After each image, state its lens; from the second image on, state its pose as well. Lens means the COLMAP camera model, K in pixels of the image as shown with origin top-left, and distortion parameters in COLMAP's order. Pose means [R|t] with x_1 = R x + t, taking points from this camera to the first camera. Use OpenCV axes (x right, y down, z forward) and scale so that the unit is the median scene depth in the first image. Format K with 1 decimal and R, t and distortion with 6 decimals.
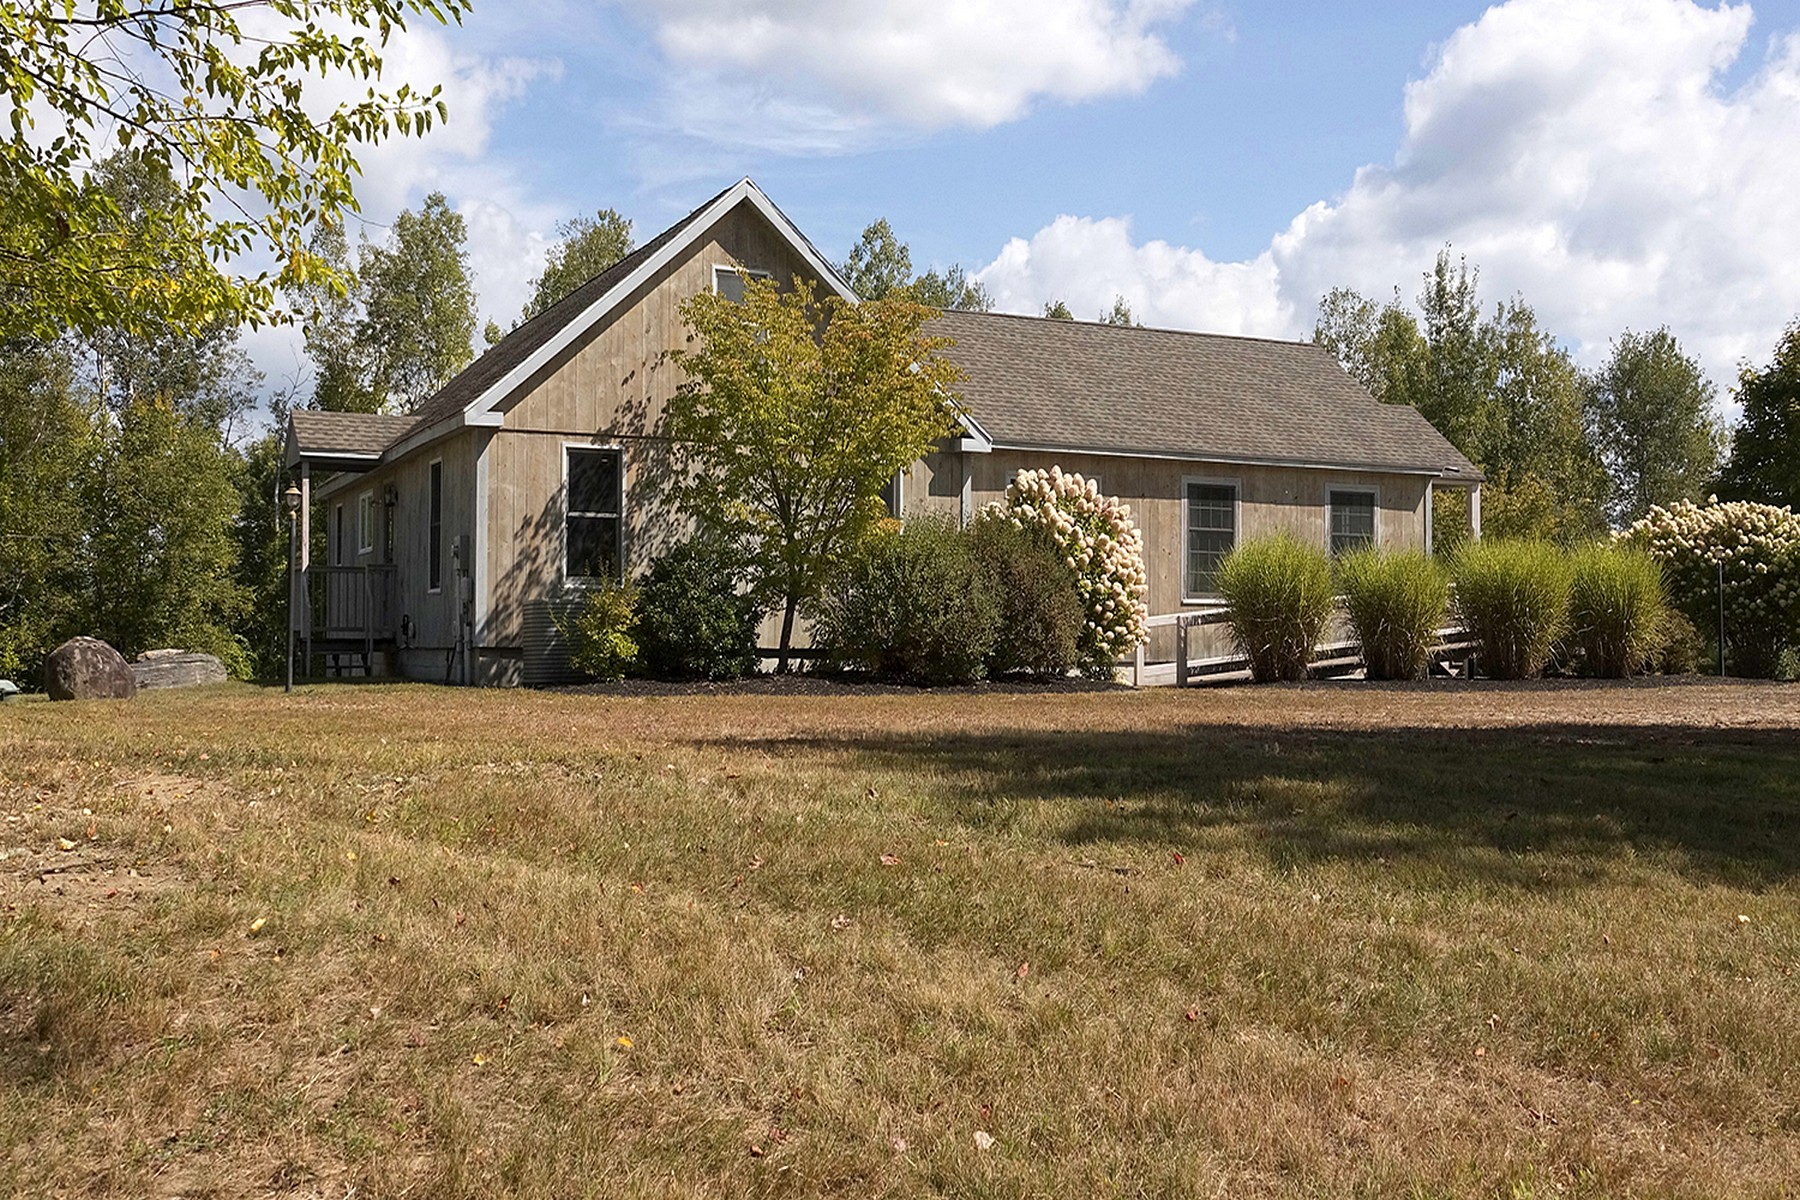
lens RADIAL K [[1741.6, 0, 844.4], [0, 1741.6, 600.7], [0, 0, 1]] dist [0.003936, 0.003413]
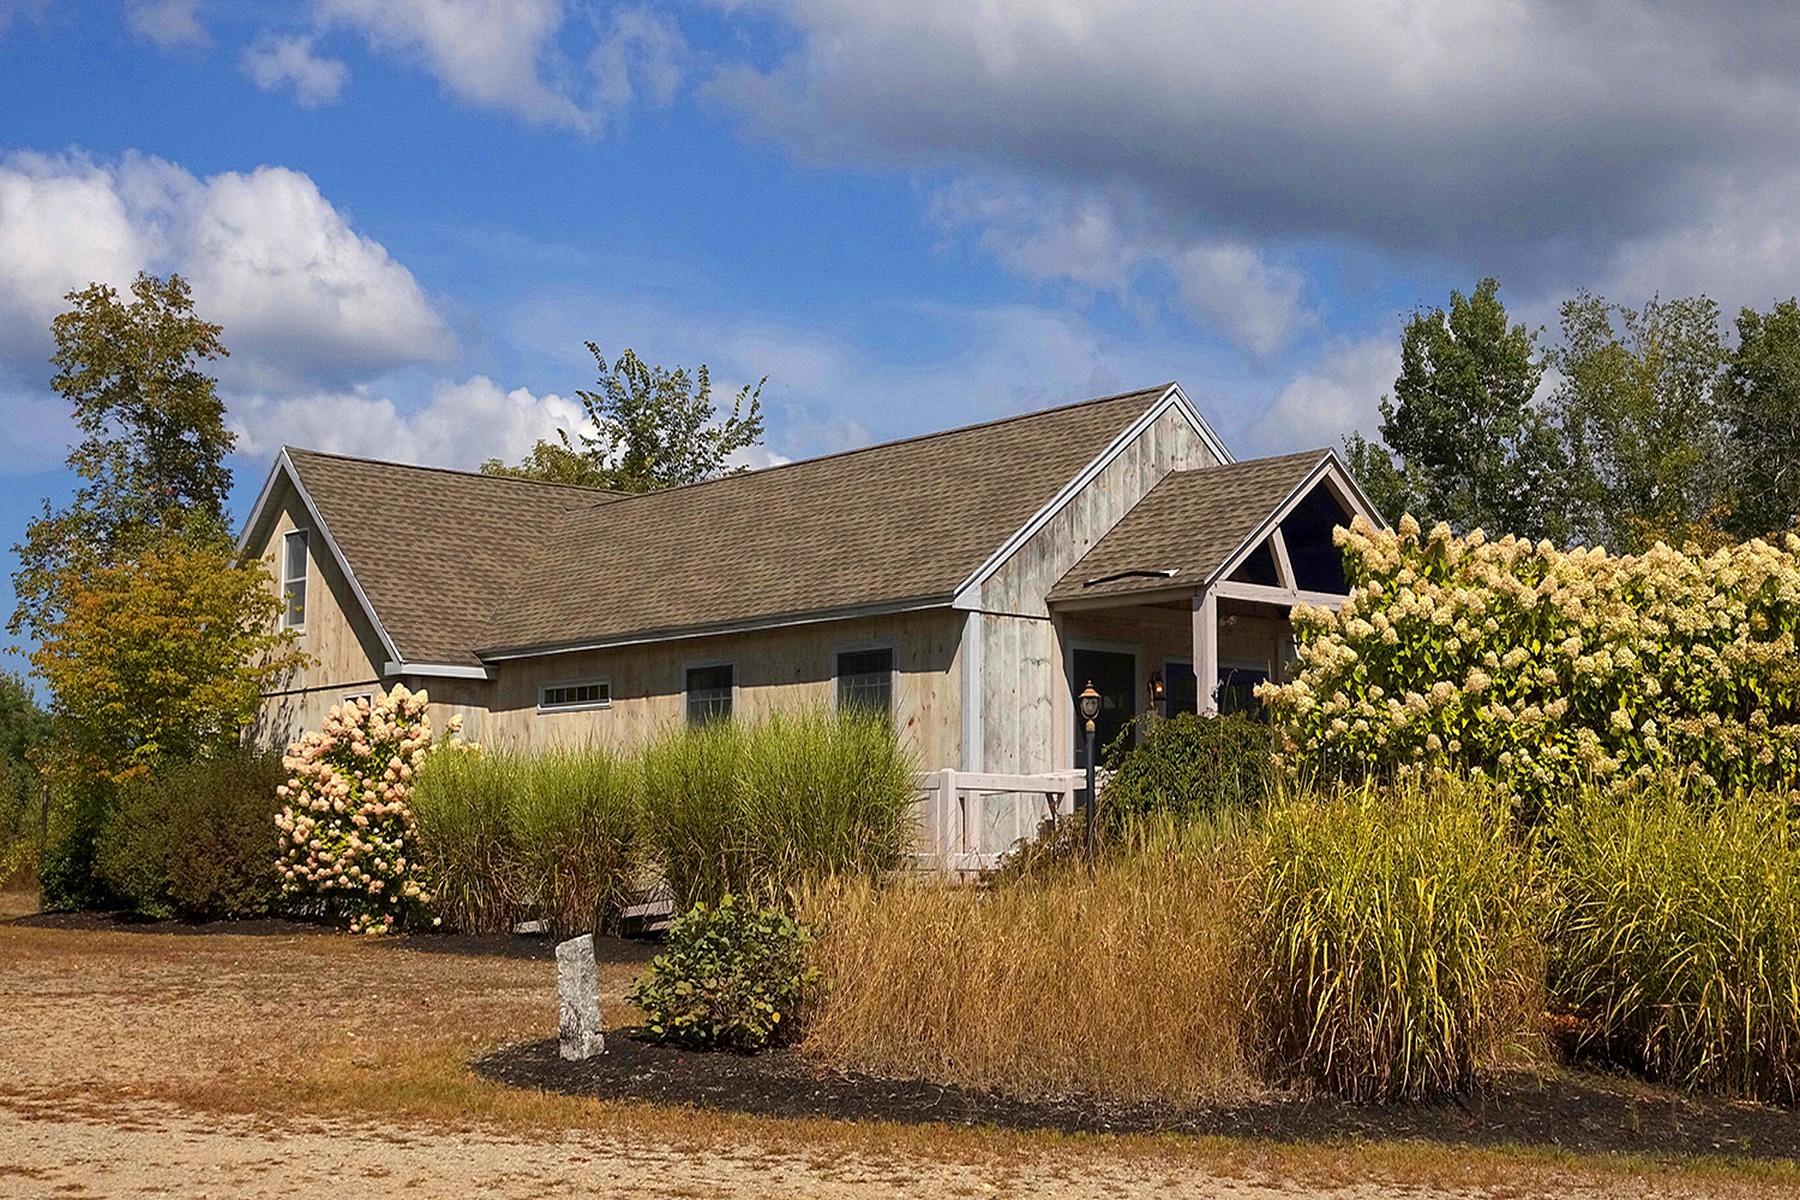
lens RADIAL K [[2358.6, 0, 900.0], [0, 2358.6, 600.0], [0, 0, 1]] dist [-0.014062, -0.074884]
pose [[0.263642, -0.114350, -0.957819, 1.303827], [0.018090, 0.993360, -0.113613, 0.020887], [0.964451, 0.012627, 0.263960, 0.899665]]
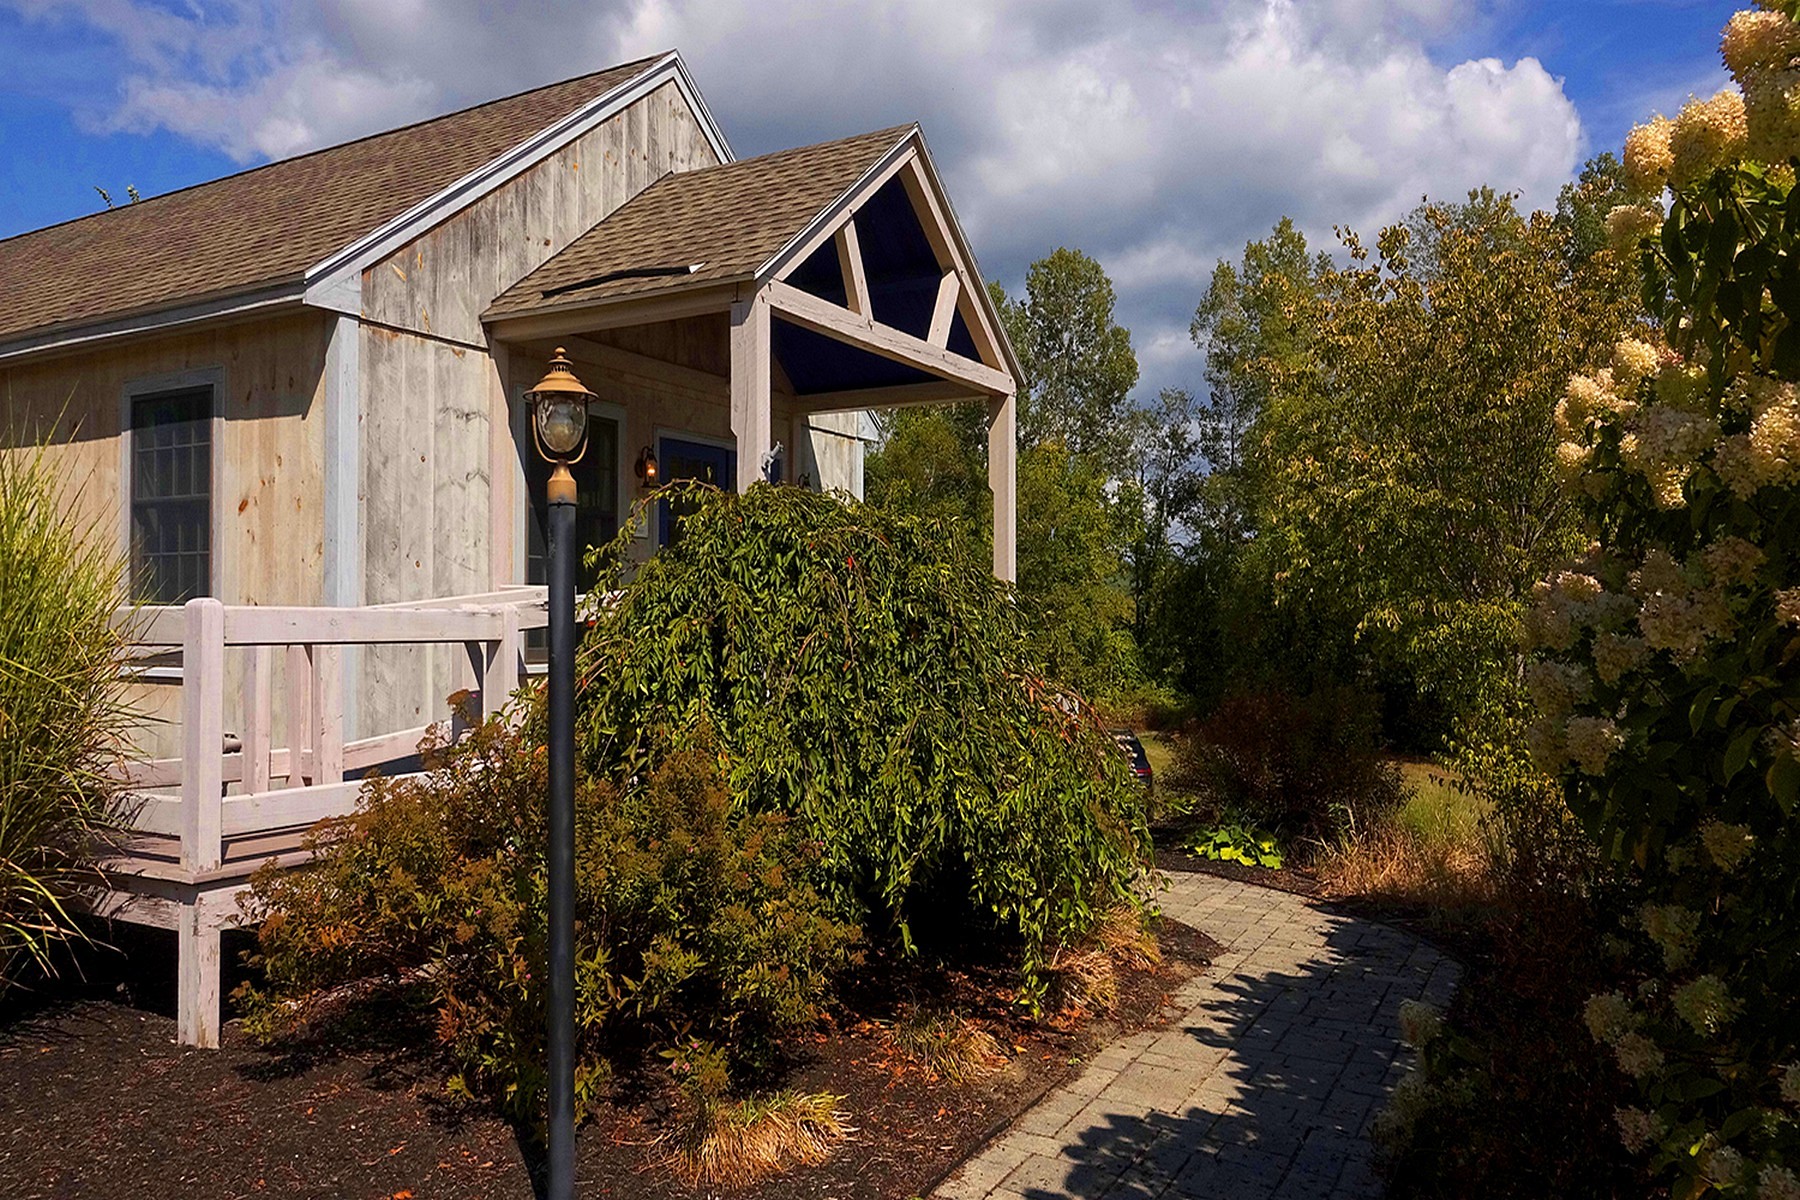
lens RADIAL K [[1245.8, 0, 900.0], [0, 1245.8, 600.0], [0, 0, 1]] dist [0.005945, 0.001152]
pose [[0.584687, -0.017914, -0.811061, 0.711120], [0.022108, 0.999737, -0.006144, -0.010750], [0.810958, -0.014339, 0.584929, 1.113103]]
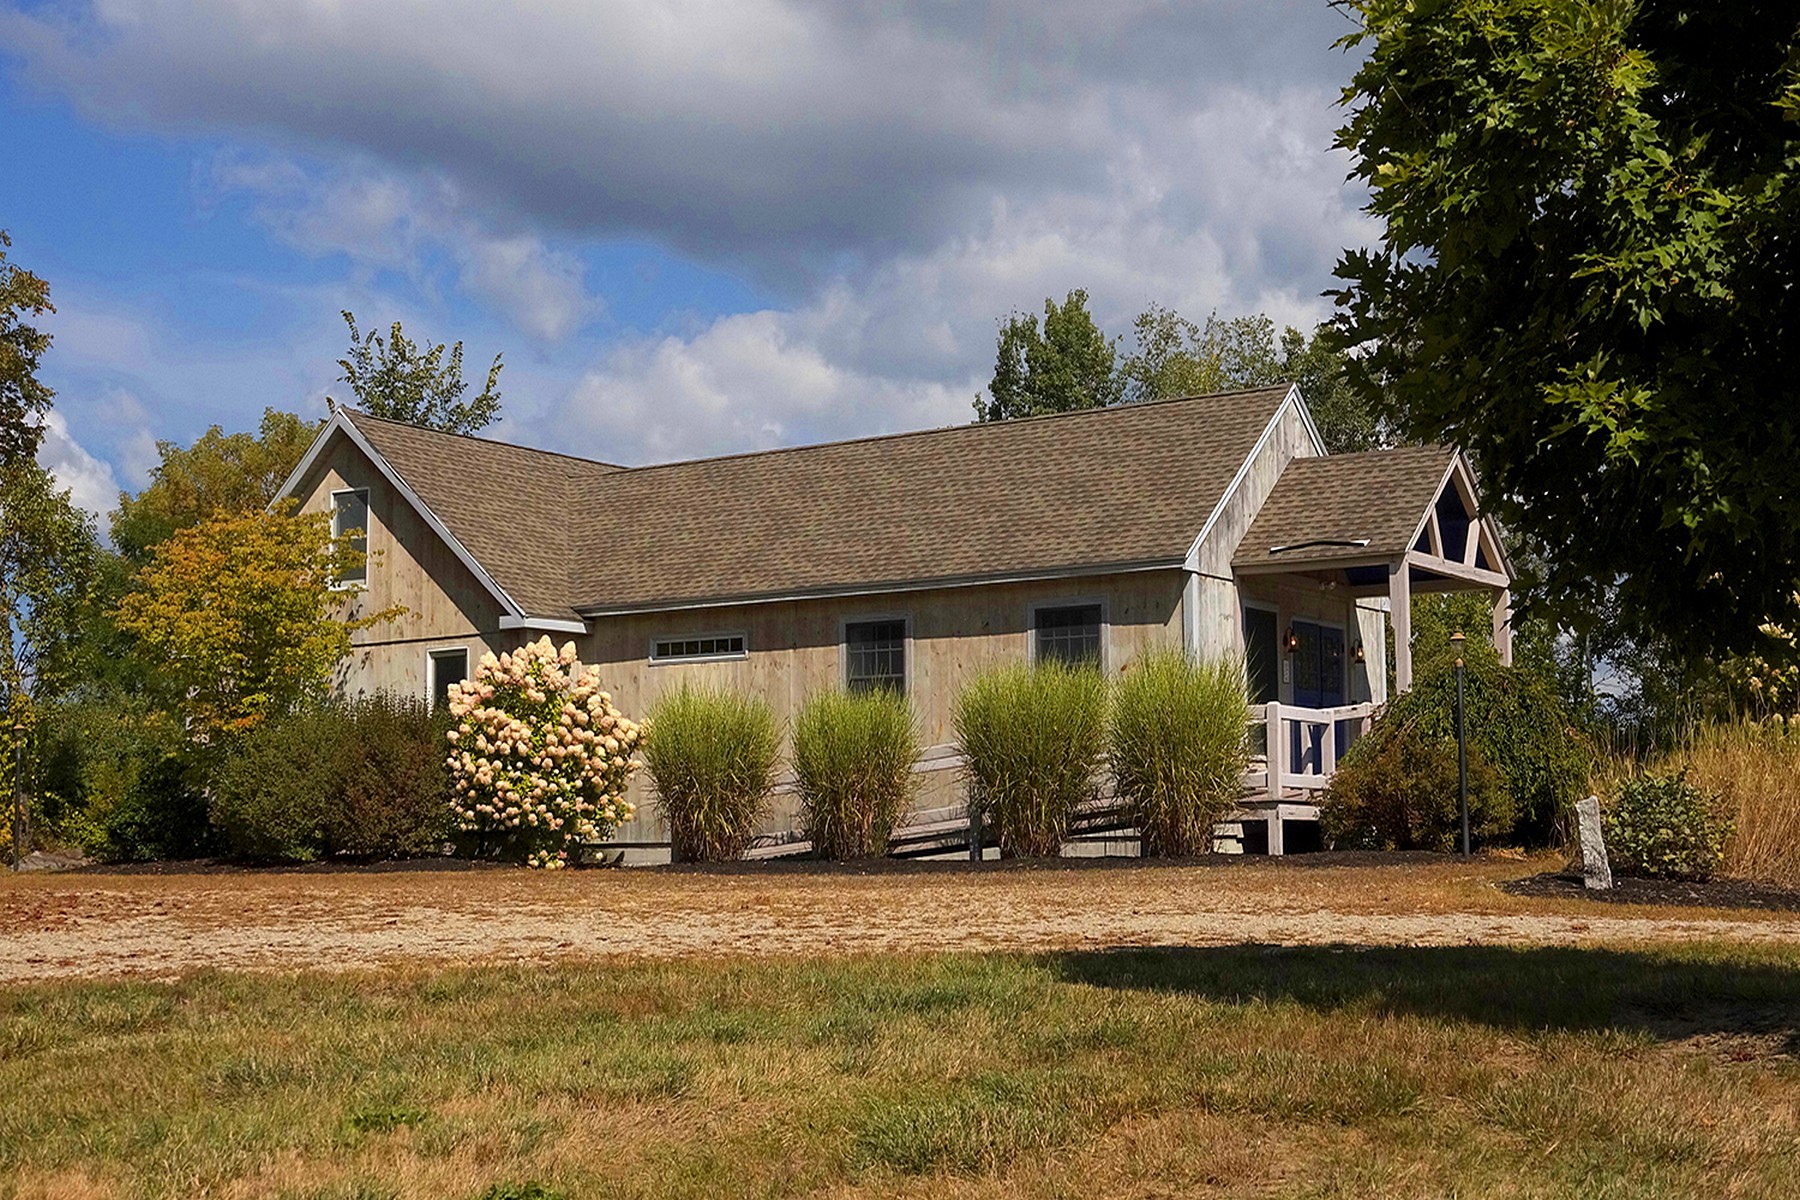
lens RADIAL K [[2358.6, 0, 900.0], [0, 2358.6, 600.0], [0, 0, 1]] dist [-0.014062, -0.074884]
pose [[0.525620, -0.104124, -0.844323, 1.264801], [0.034859, 0.994284, -0.100916, 0.038119], [0.850005, 0.023611, 0.526245, 0.474812]]
